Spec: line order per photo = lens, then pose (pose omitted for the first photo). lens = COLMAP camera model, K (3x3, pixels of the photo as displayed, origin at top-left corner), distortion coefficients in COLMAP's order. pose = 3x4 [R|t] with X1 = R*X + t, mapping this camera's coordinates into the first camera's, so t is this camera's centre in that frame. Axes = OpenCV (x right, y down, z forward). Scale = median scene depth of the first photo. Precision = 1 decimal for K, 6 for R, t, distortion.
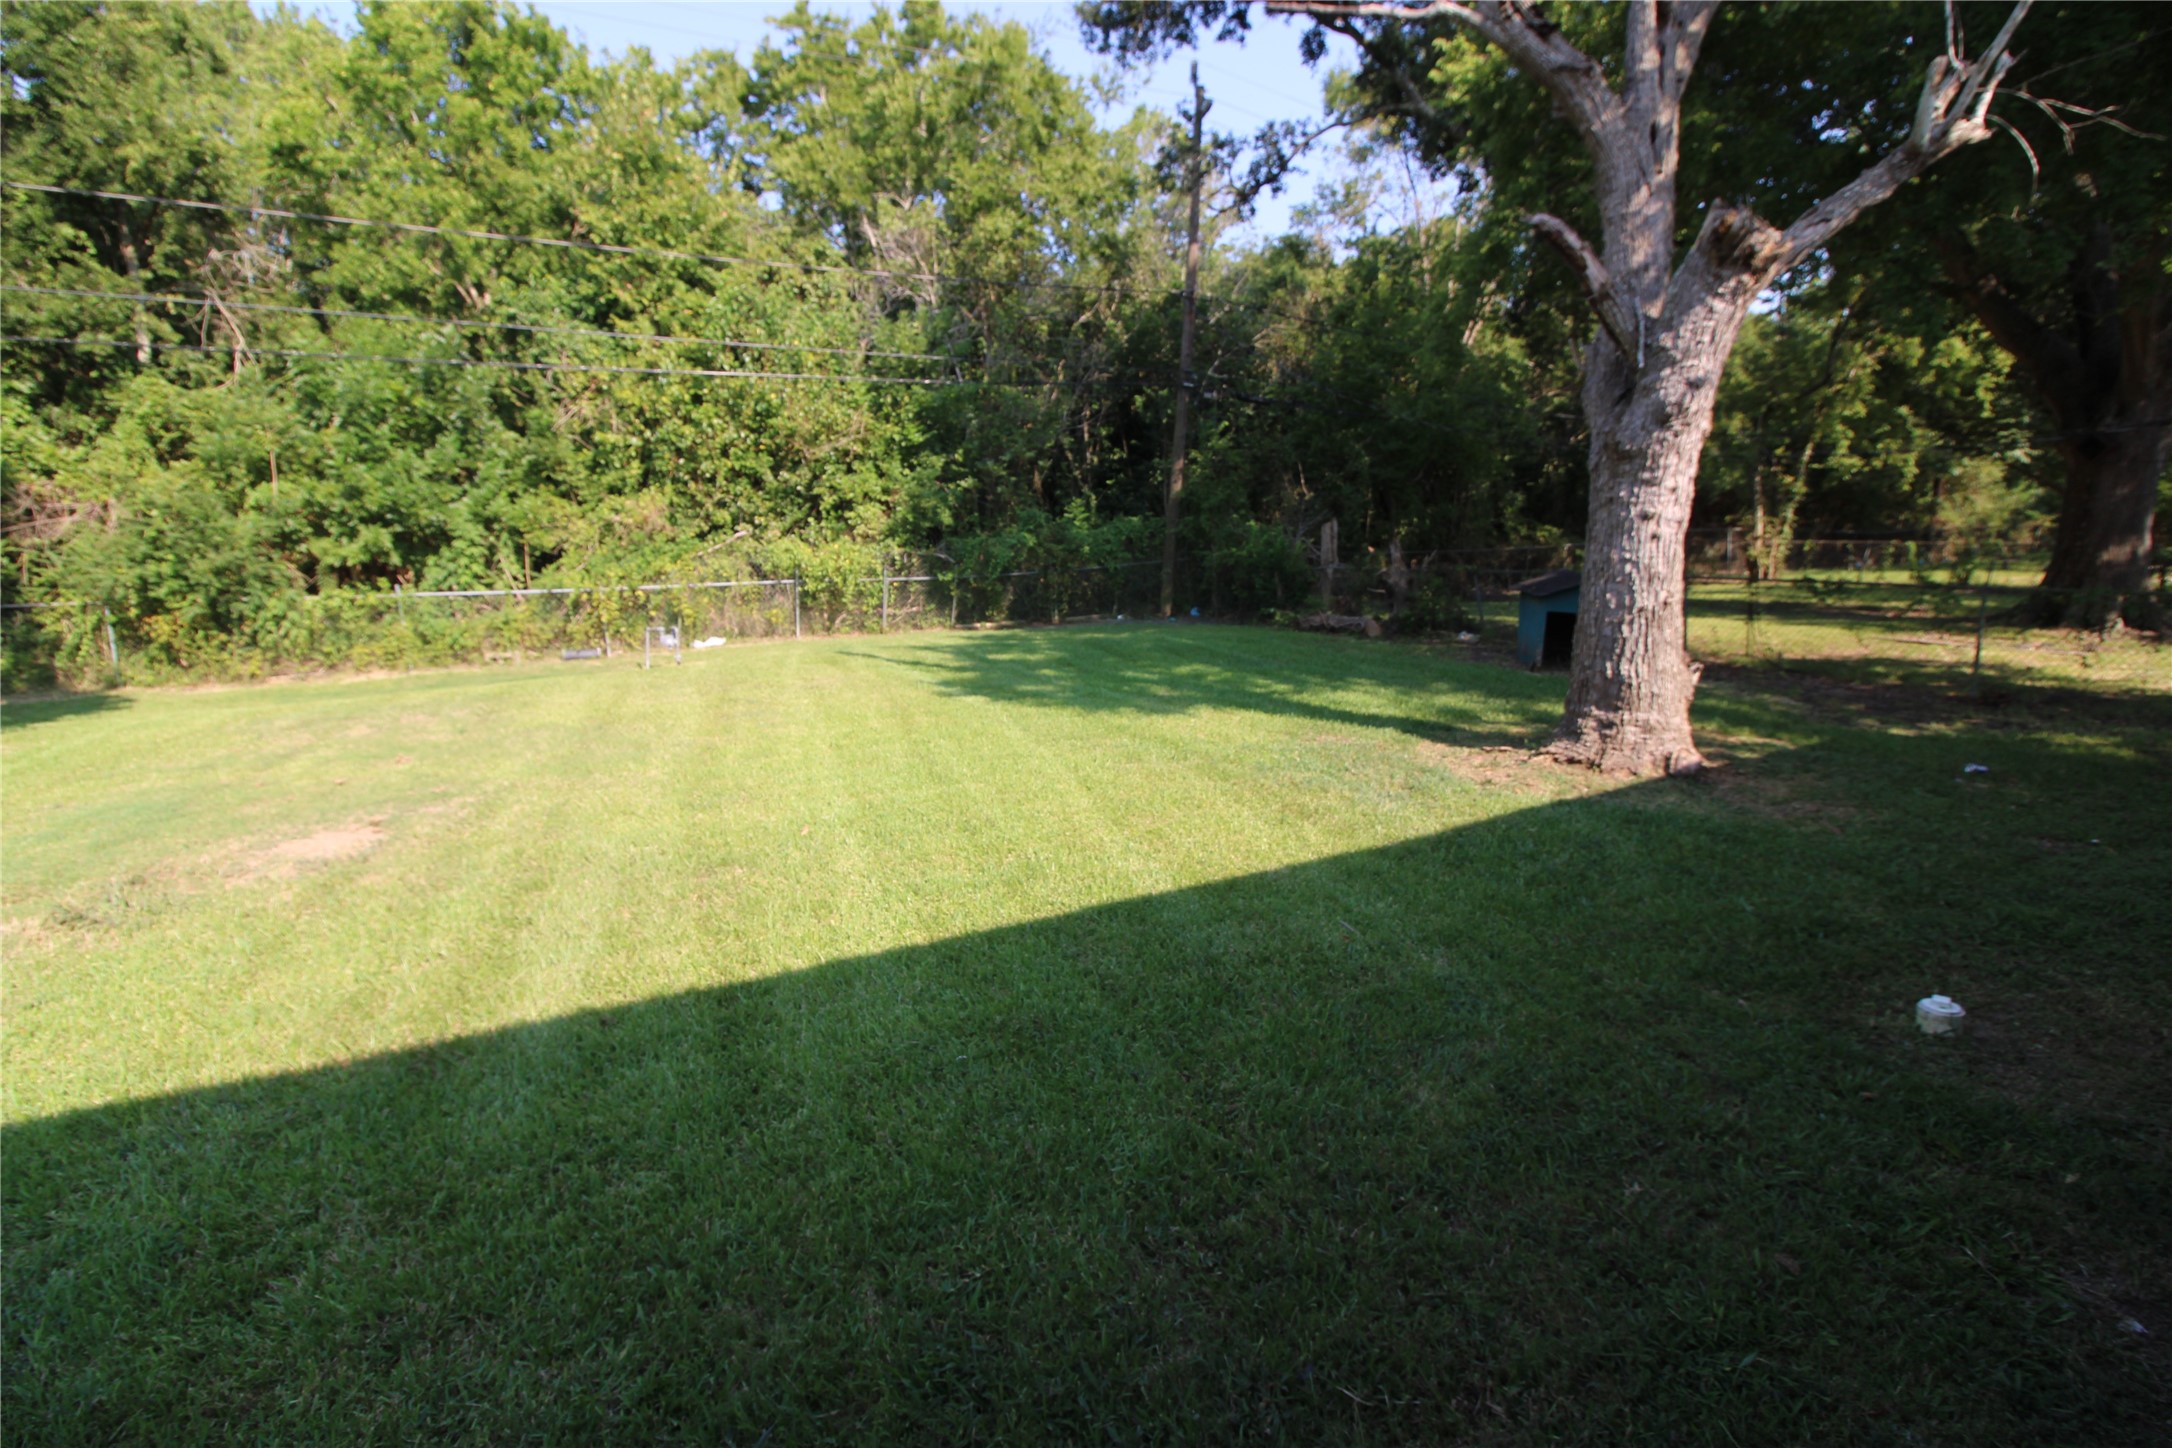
lens RADIAL K [[994.2, 0, 1092.3], [0, 994.2, 697.3], [0, 0, 1]] dist [-0.001231, -0.013012]
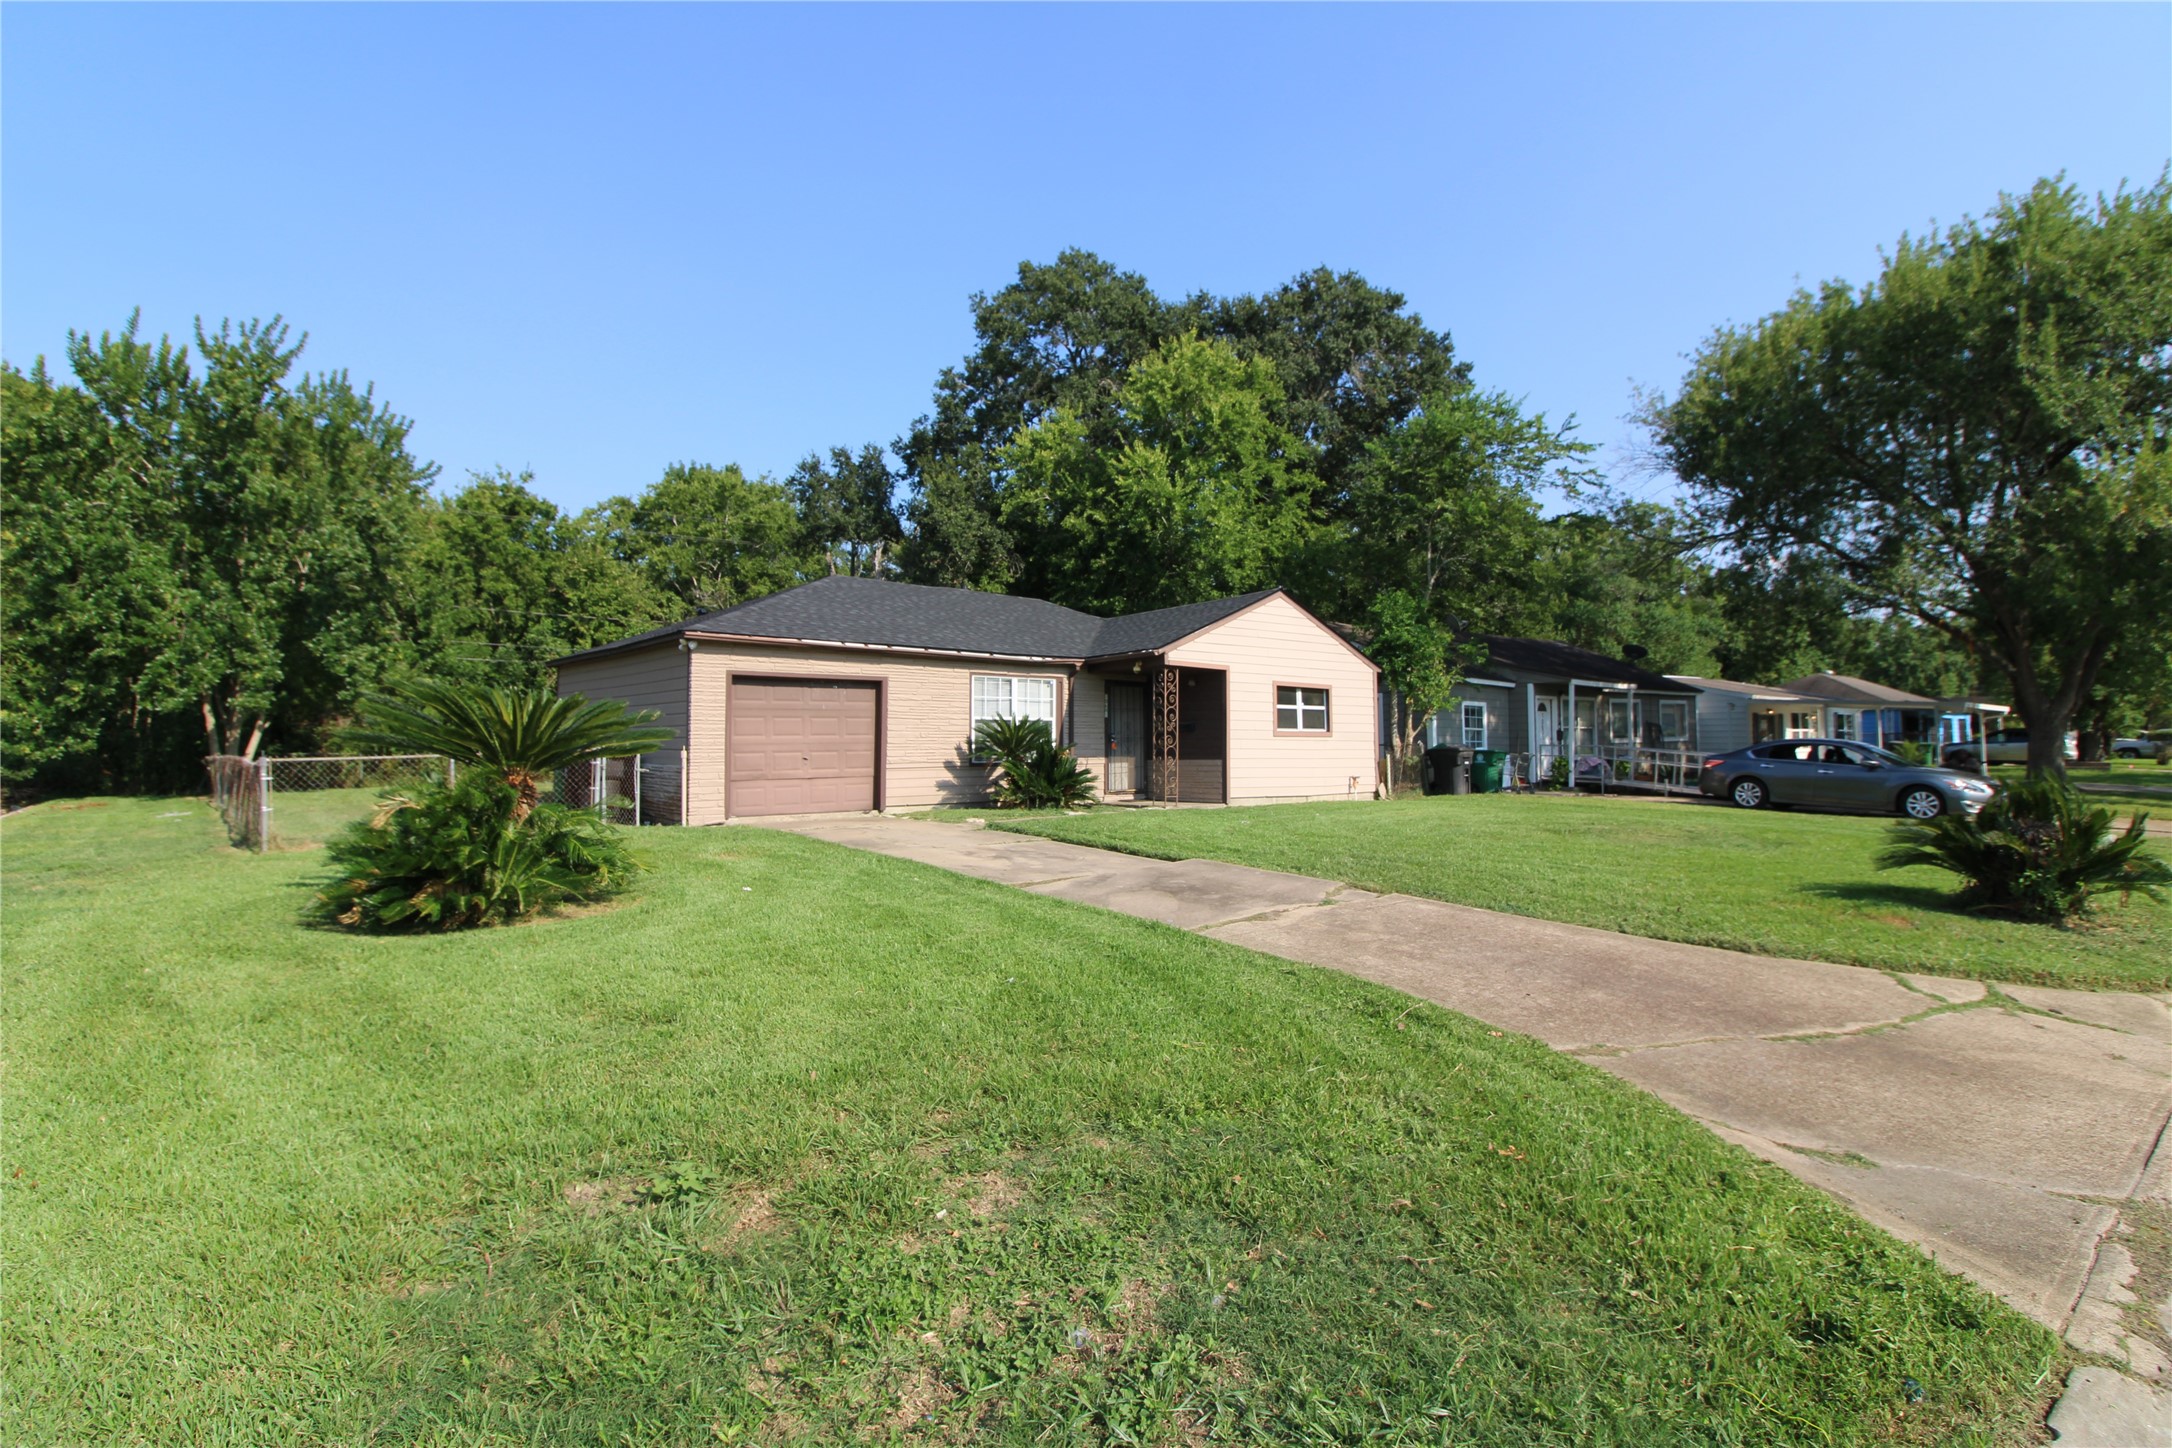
lens RADIAL K [[1047.8, 0, 1088.0], [0, 1047.8, 699.3], [0, 0, 1]] dist [-0.009770, -0.000218]
pose [[0.985462, 0.017596, 0.168983, 0.258665], [0.019642, 0.976153, -0.216195, 0.283212], [-0.168757, 0.216371, 0.961616, -1.420849]]
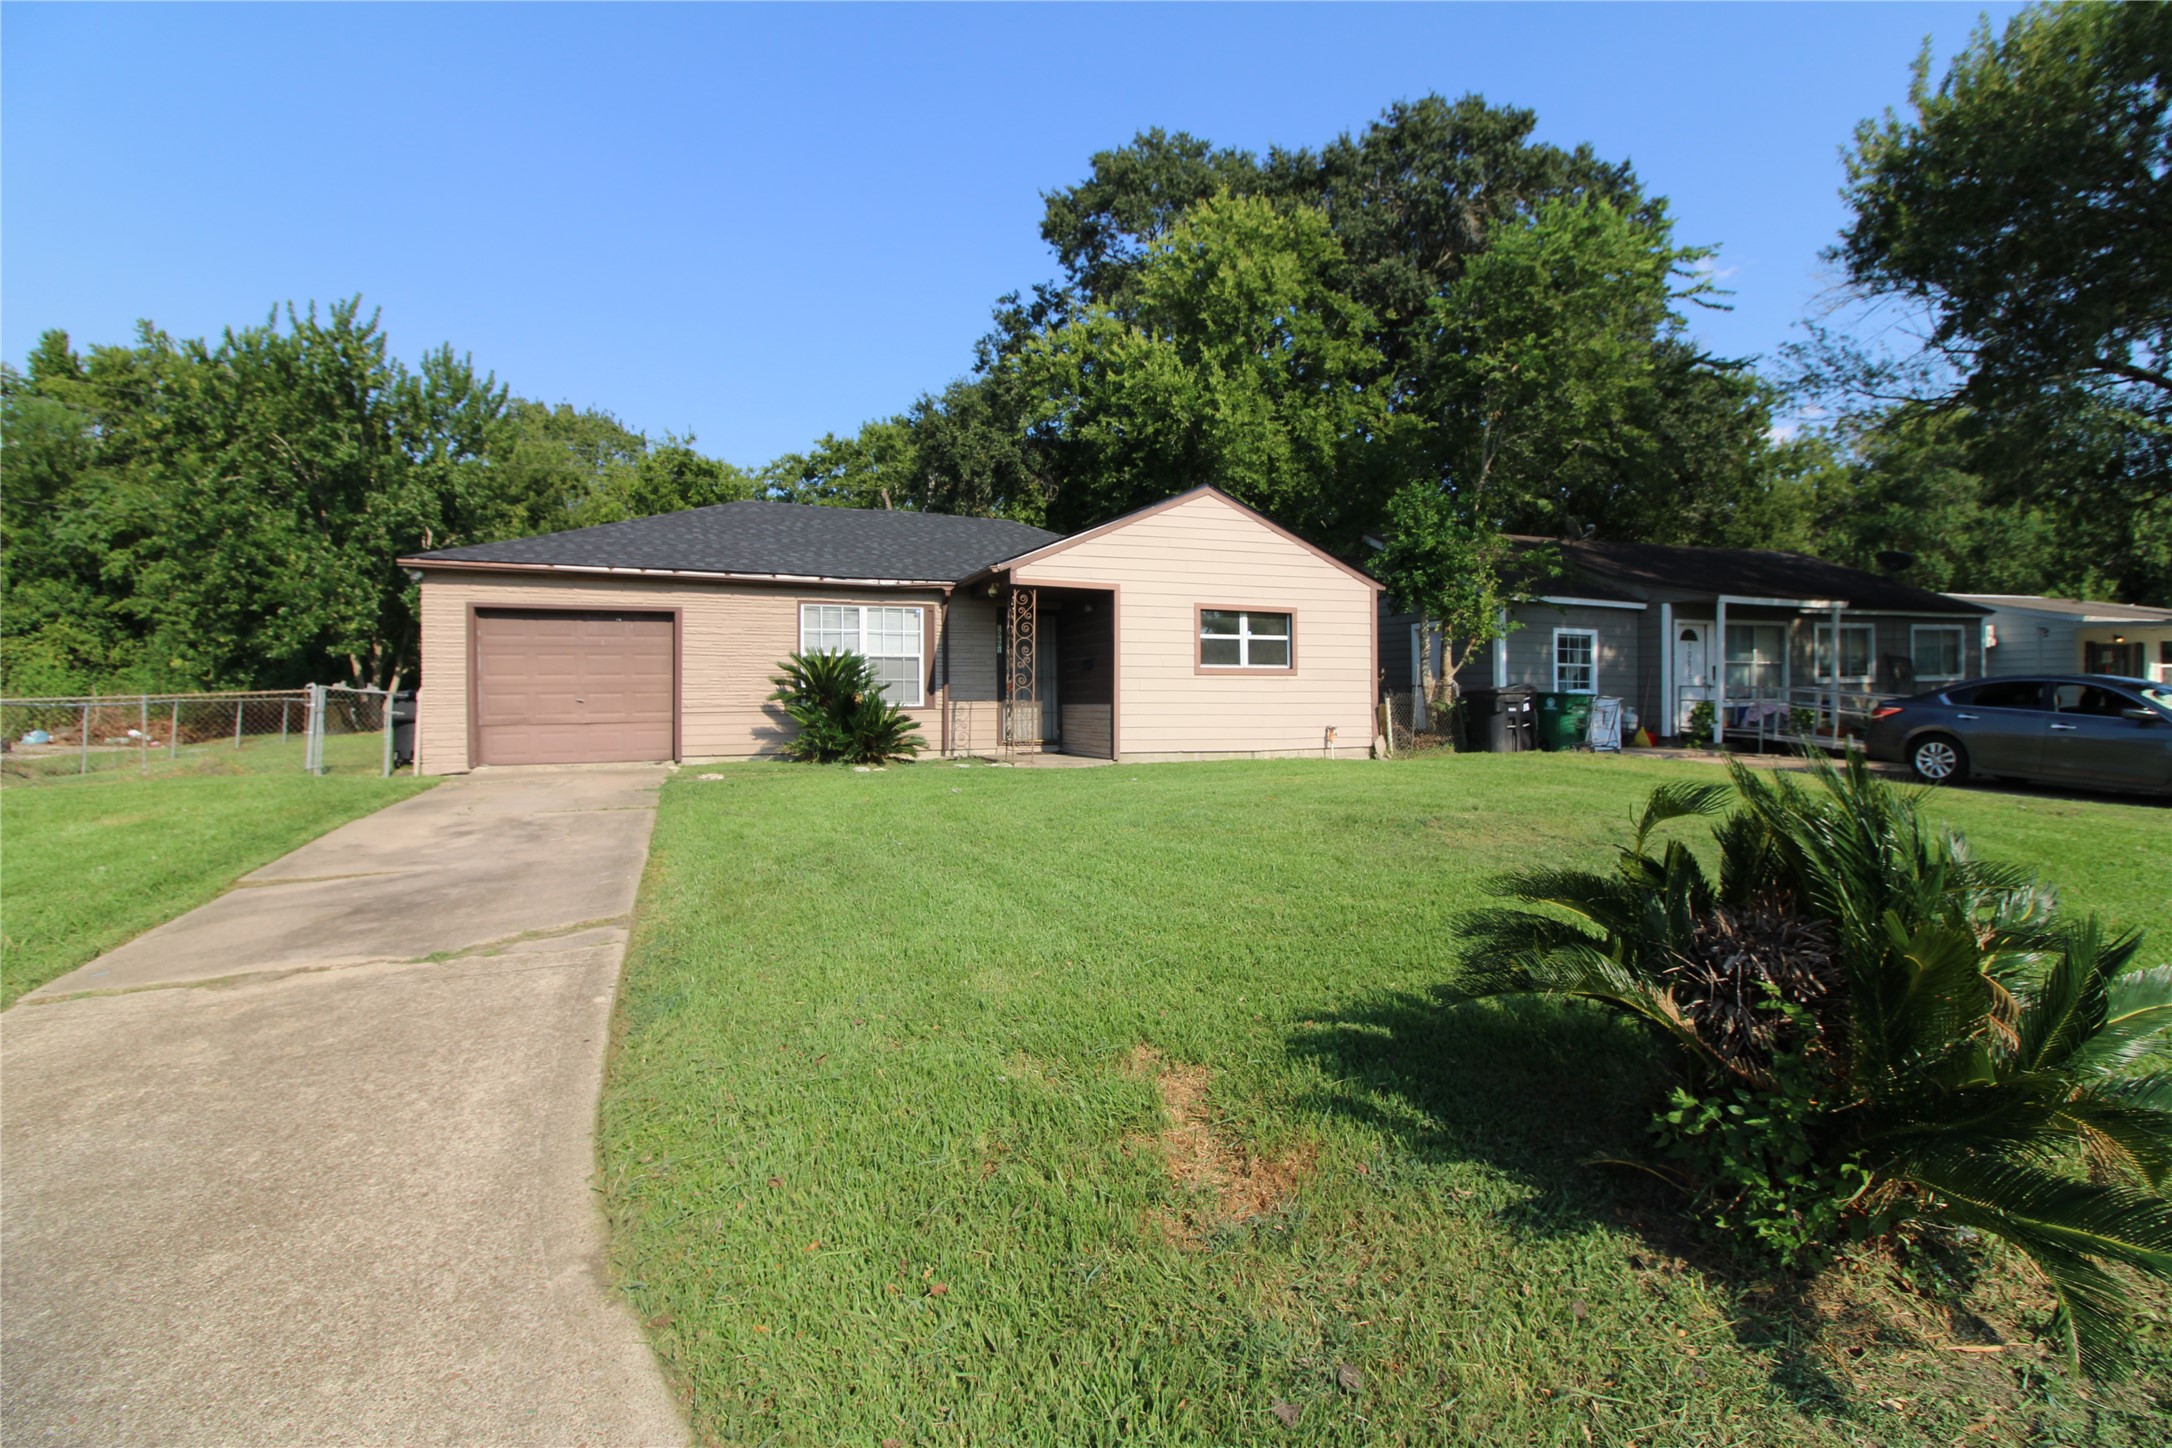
lens RADIAL K [[994.2, 0, 1092.3], [0, 994.2, 697.3], [0, 0, 1]] dist [-0.001231, -0.013012]
pose [[0.991448, 0.010314, -0.130097, 0.690261], [-0.031744, 0.985991, -0.163748, 0.237735], [0.126585, 0.166477, 0.977886, -1.170850]]
